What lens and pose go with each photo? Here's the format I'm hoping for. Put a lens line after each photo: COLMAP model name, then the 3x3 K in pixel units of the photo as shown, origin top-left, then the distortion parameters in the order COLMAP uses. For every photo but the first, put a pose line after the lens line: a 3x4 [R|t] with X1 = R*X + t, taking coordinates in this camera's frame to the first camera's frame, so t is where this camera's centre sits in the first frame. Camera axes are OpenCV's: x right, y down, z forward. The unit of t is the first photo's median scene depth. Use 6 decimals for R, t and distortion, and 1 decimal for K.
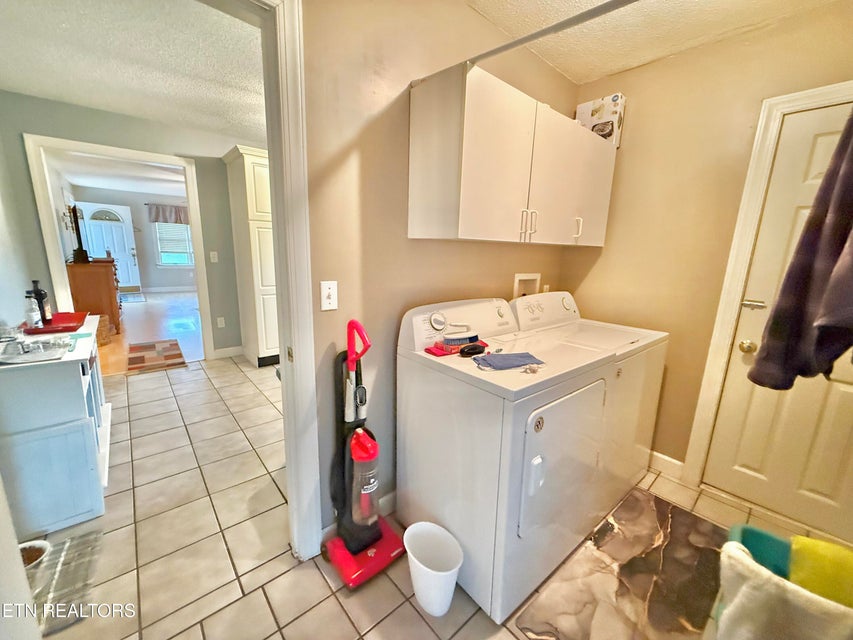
lens RADIAL K [[339.2, 0, 427.1], [0, 339.2, 322.2], [0, 0, 1]] dist [-0.004099, 0.000136]
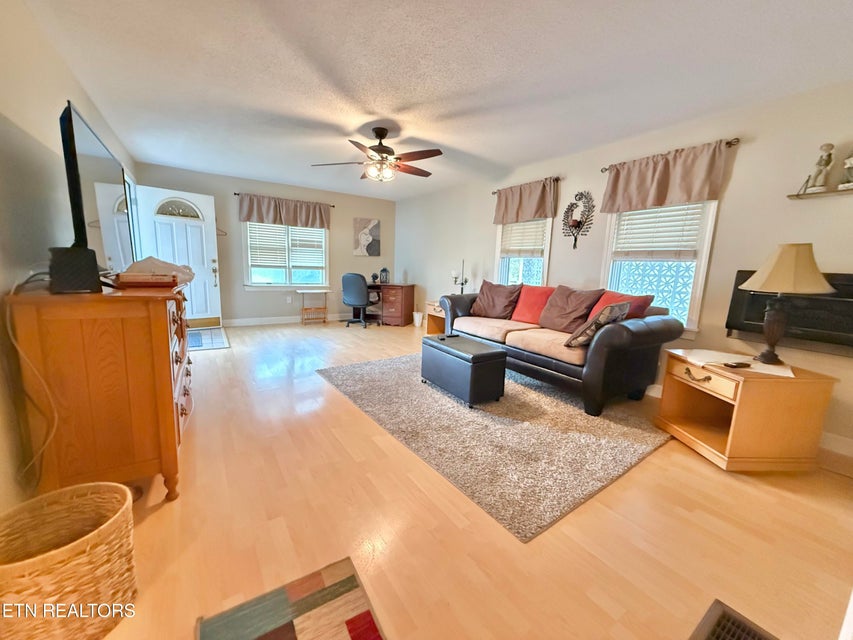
lens RADIAL K [[339.2, 0, 425.8], [0, 339.2, 322.2], [0, 0, 1]] dist [-0.004099, 0.000136]
pose [[0.990162, 0.021990, -0.138189, -0.368076], [-0.028986, 0.998387, -0.048818, -0.077833], [0.136892, 0.052343, 0.989202, 0.410796]]
